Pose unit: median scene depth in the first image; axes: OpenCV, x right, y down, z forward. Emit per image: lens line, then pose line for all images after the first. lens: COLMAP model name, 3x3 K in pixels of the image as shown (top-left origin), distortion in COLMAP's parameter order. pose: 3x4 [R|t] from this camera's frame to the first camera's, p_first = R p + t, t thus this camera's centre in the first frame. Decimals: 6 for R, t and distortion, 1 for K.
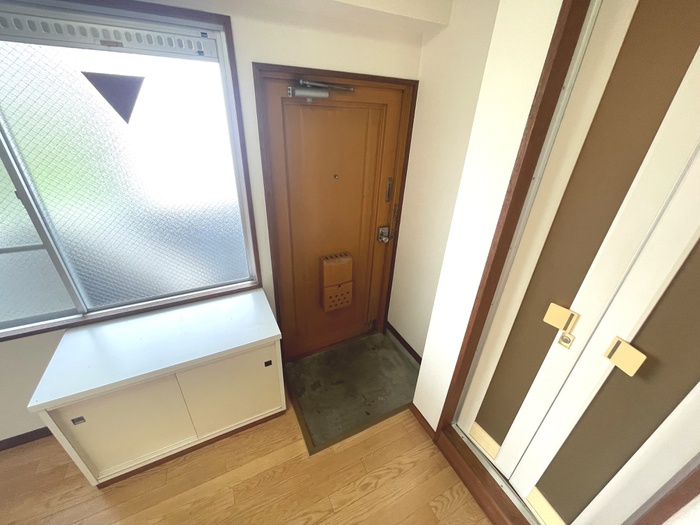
lens RADIAL K [[284.1, 0, 350.6], [0, 284.1, 262.3], [0, 0, 1]] dist [-0.003196, 0.000413]
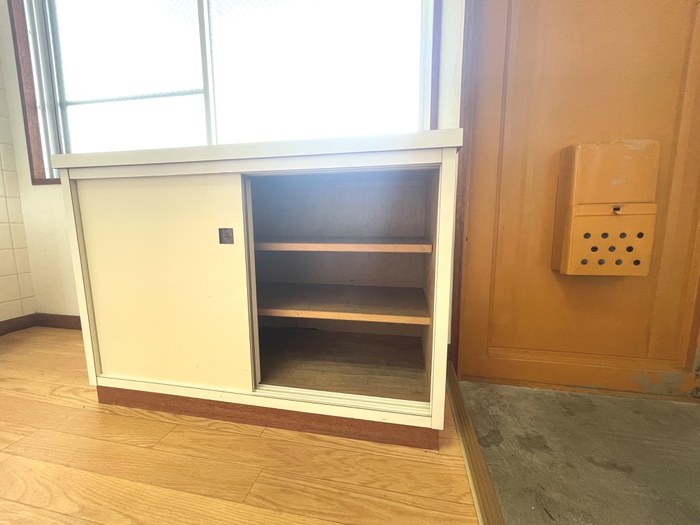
lens RADIAL K [[284.1, 0, 348.4], [0, 284.1, 261.3], [0, 0, 1]] dist [-0.003196, 0.000413]
pose [[0.787264, 0.030274, -0.615873, -0.088088], [-0.250049, 0.928659, -0.273985, 0.360902], [0.563641, 0.369697, 0.738670, 0.482130]]
